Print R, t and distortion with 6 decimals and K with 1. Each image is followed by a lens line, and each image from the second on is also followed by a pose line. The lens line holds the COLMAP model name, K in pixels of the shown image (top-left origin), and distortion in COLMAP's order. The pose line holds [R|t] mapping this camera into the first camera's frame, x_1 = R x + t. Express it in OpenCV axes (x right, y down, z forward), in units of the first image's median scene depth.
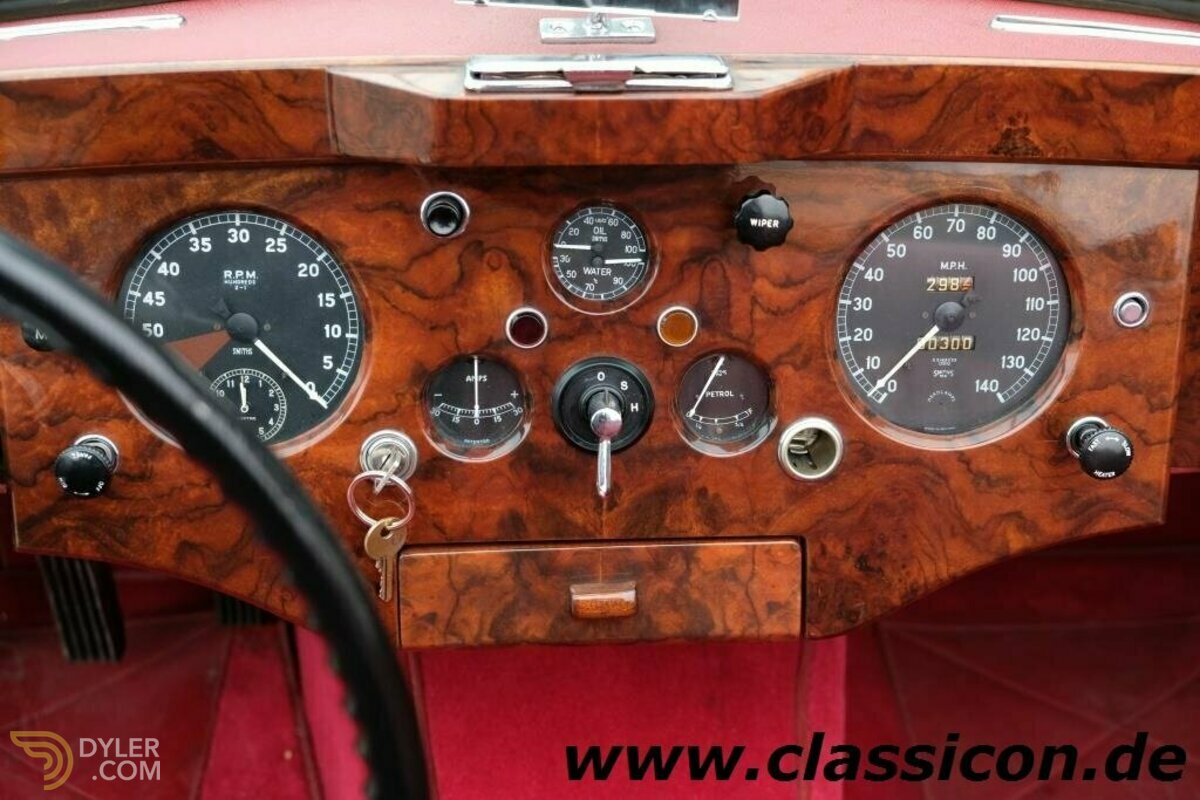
lens RADIAL K [[1604.5, 0, 600.0], [0, 1604.5, 400.0], [0, 0, 1]] dist [-0.006552, -0.072110]
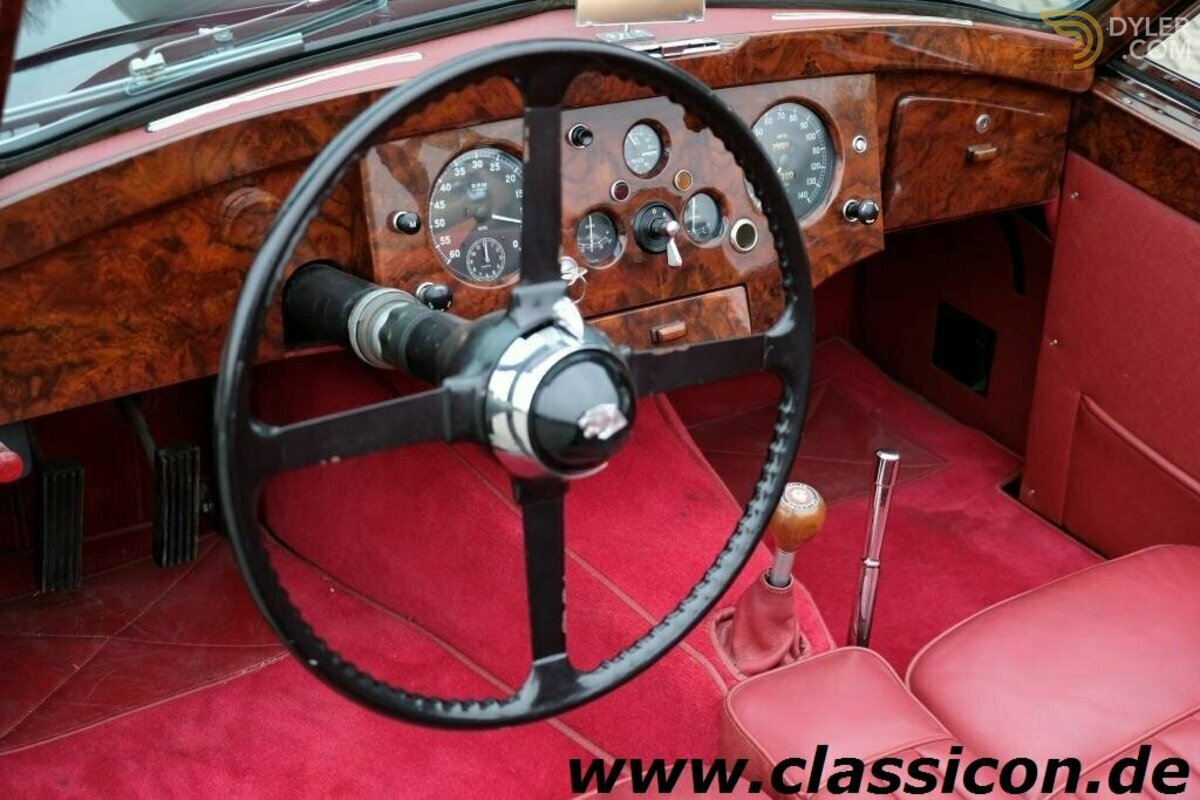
lens RADIAL K [[1604.5, 0, 600.0], [0, 1604.5, 400.0], [0, 0, 1]] dist [-0.006552, -0.072110]
pose [[0.864074, -0.201941, 0.461081, -0.986958], [0.239166, 0.970705, -0.023059, 0.233198], [-0.442917, 0.130200, 0.887058, -0.657915]]
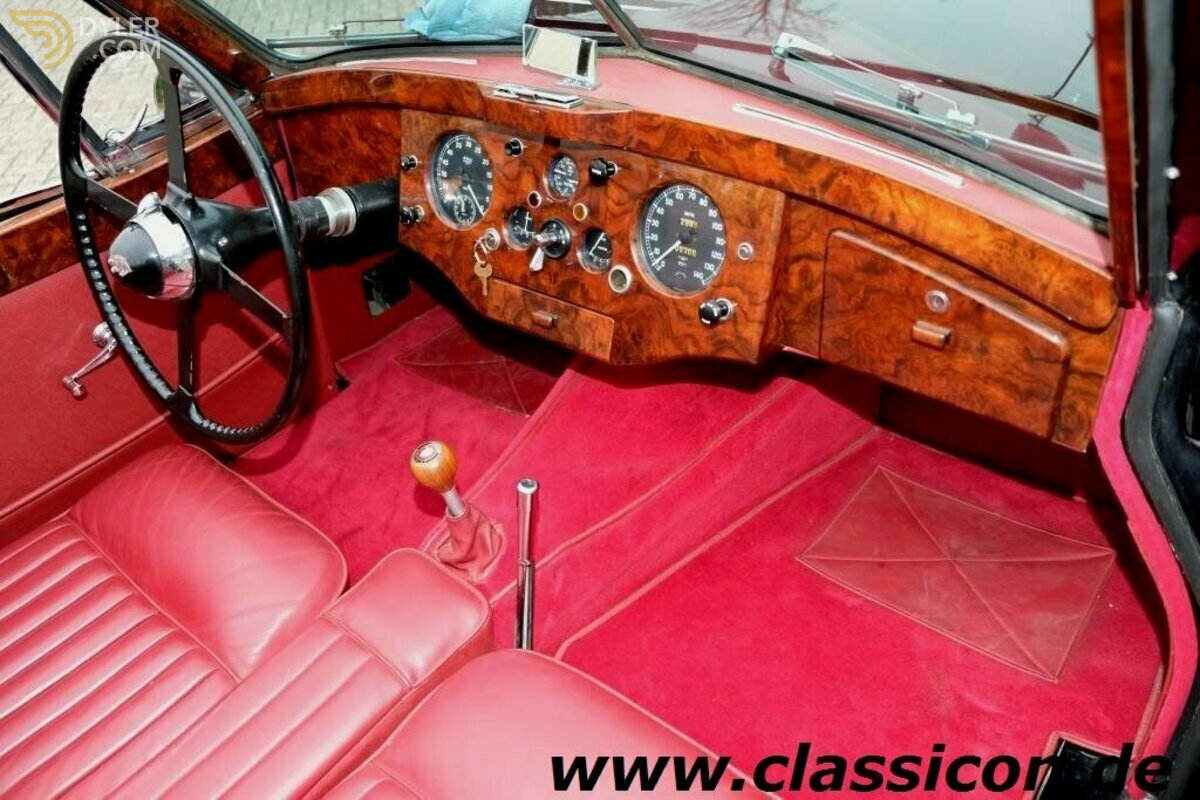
lens RADIAL K [[917.7, 0, 600.0], [0, 917.7, 400.0], [0, 0, 1]] dist [-0.037748, 0.004284]
pose [[0.732326, 0.332405, -0.594312, 0.964225], [-0.293982, 0.941570, 0.164379, -0.014793], [0.614226, 0.054338, 0.787257, -0.048835]]
